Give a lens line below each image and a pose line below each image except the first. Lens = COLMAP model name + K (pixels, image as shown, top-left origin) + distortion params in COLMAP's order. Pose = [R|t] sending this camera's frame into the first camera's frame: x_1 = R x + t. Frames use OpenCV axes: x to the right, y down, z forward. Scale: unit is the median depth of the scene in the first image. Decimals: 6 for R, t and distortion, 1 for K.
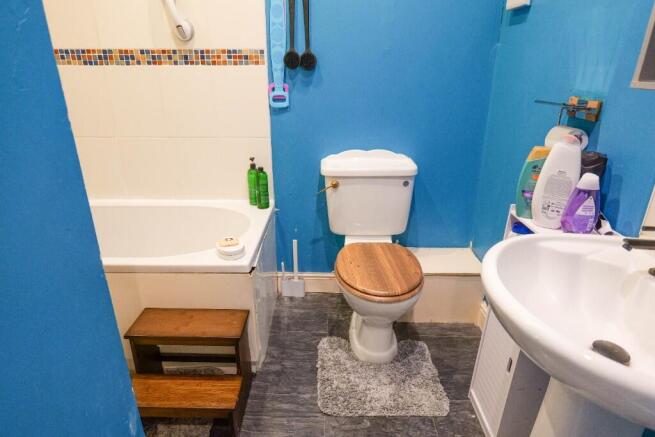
lens RADIAL K [[387.5, 0, 323.8], [0, 387.5, 220.8], [0, 0, 1]] dist [-0.004459, 0.005214]
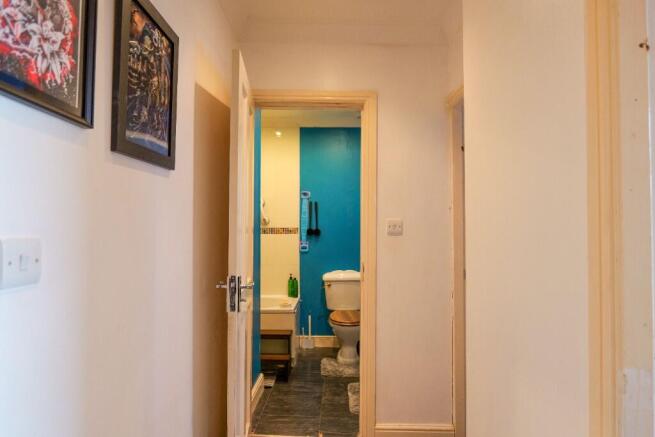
lens RADIAL K [[387.5, 0, 327.7], [0, 387.5, 220.8], [0, 0, 1]] dist [-0.004459, 0.005214]
pose [[0.999968, -0.007770, -0.001648, 0.027627], [0.006420, 0.912883, -0.408170, 0.475076], [0.004676, 0.408147, 0.912904, -1.150292]]
